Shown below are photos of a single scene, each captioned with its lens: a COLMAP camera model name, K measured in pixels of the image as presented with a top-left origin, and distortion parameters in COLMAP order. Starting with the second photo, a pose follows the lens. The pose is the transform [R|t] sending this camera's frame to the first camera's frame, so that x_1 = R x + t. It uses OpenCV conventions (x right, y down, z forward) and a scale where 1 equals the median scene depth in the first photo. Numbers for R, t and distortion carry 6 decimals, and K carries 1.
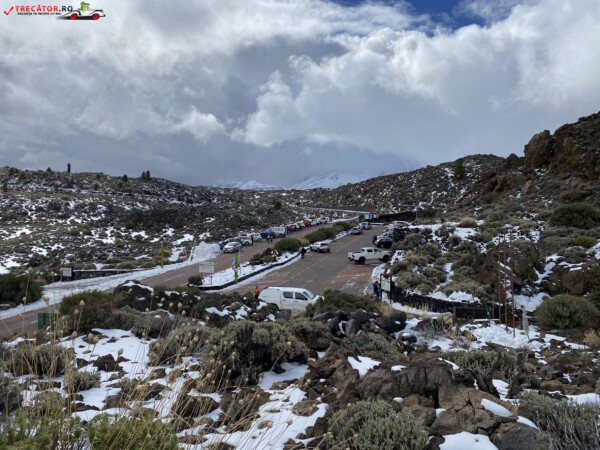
lens RADIAL K [[467.7, 0, 289.2], [0, 467.7, 220.0], [0, 0, 1]] dist [0.053935, -0.035098]
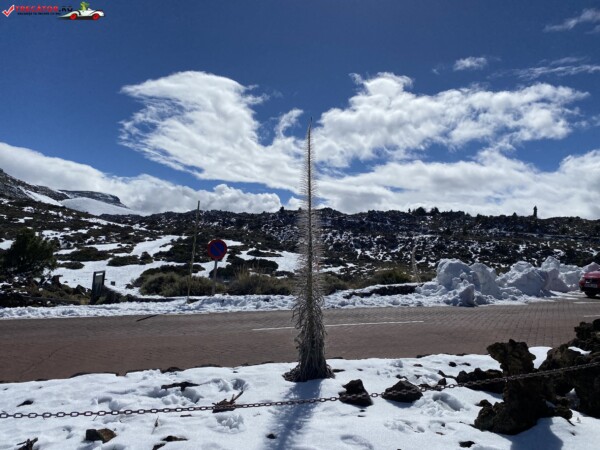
lens RADIAL K [[467.7, 0, 299.8], [0, 467.7, 220.4], [0, 0, 1]] dist [0.053935, -0.035098]
pose [[0.587956, -0.031360, -0.808285, -0.011004], [-0.065267, 0.994151, -0.086047, 0.016843], [0.806255, 0.103346, 0.582471, 0.187125]]
